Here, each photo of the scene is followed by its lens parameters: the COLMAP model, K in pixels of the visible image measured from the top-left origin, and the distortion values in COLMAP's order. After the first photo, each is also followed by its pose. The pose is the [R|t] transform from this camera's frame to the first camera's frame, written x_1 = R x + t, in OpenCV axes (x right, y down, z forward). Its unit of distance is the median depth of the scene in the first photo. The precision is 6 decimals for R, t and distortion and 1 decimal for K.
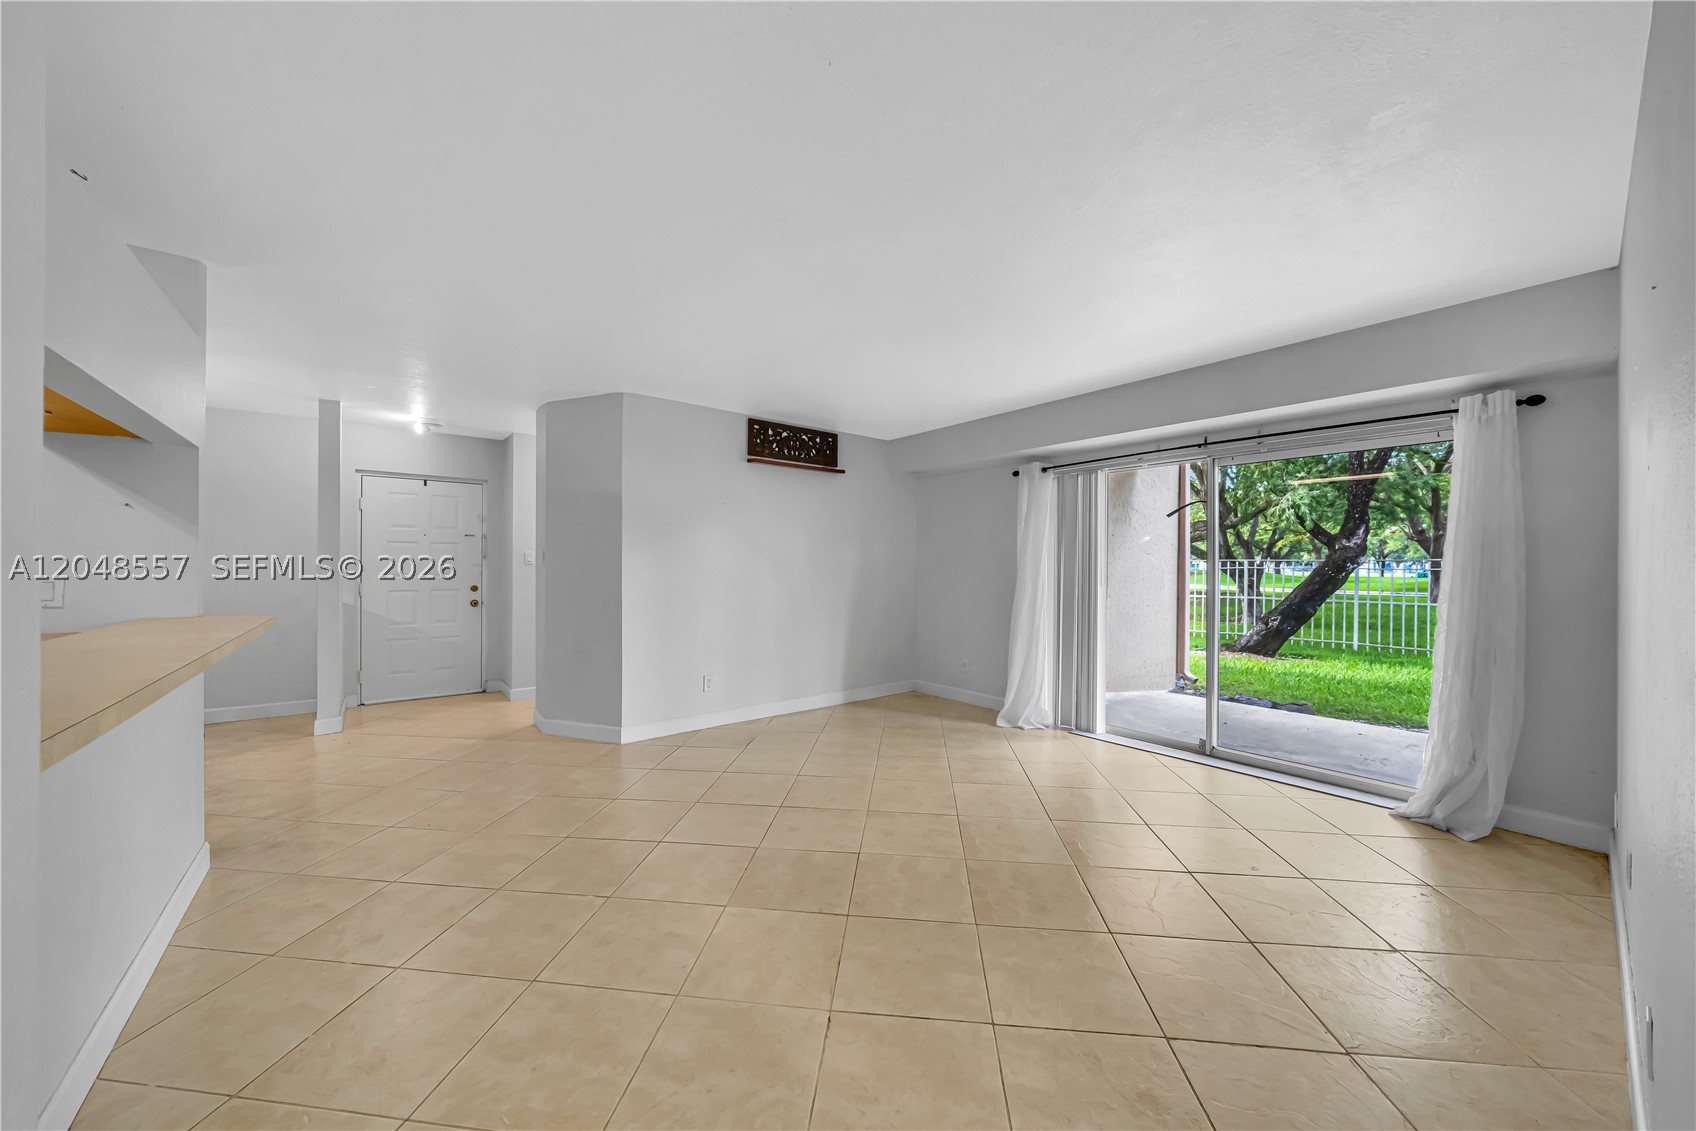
lens RADIAL K [[599.9, 0, 848.0], [0, 599.9, 565.5], [0, 0, 1]] dist [-0.001481, -0.000033]
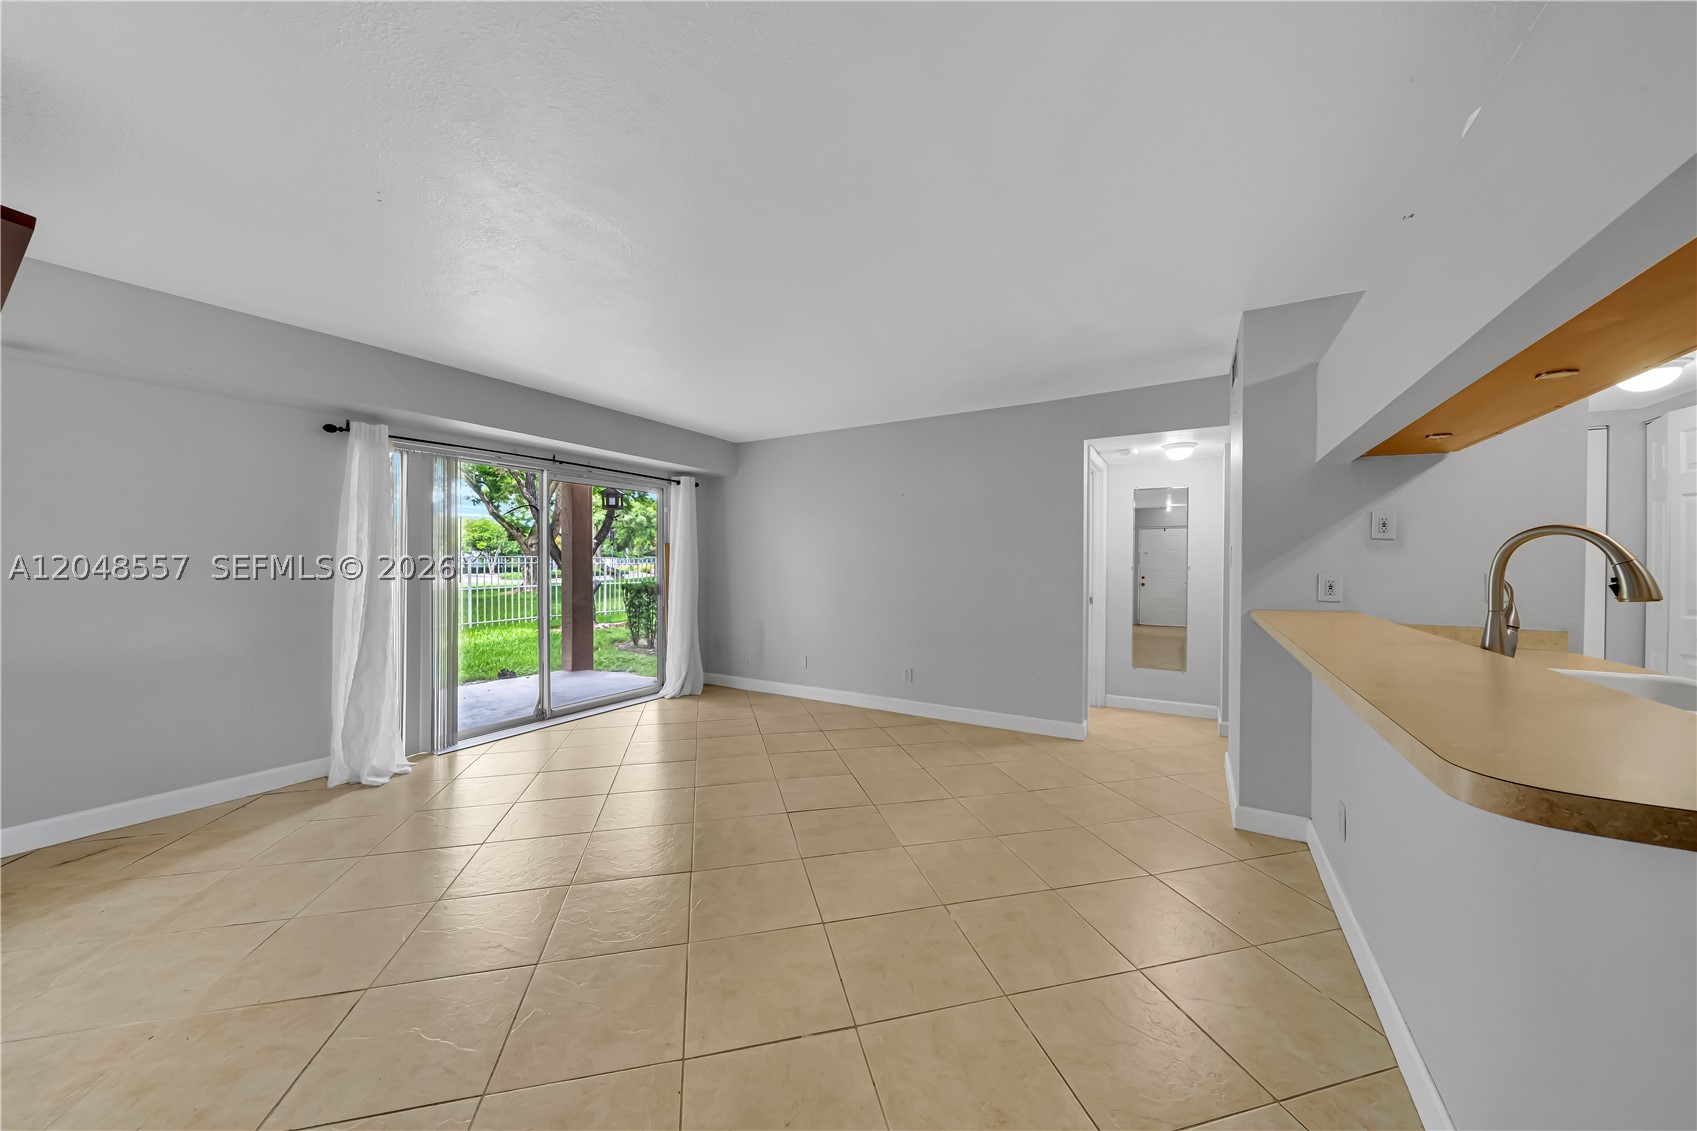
lens RADIAL K [[576.4, 0, 848.2], [0, 576.4, 570.4], [0, 0, 1]] dist [-0.000700, -0.000036]
pose [[-0.346120, -0.018888, 0.938000, -0.568744], [-0.004286, 0.999819, 0.018552, -0.004413], [-0.938180, 0.002401, -0.346138, 0.687498]]
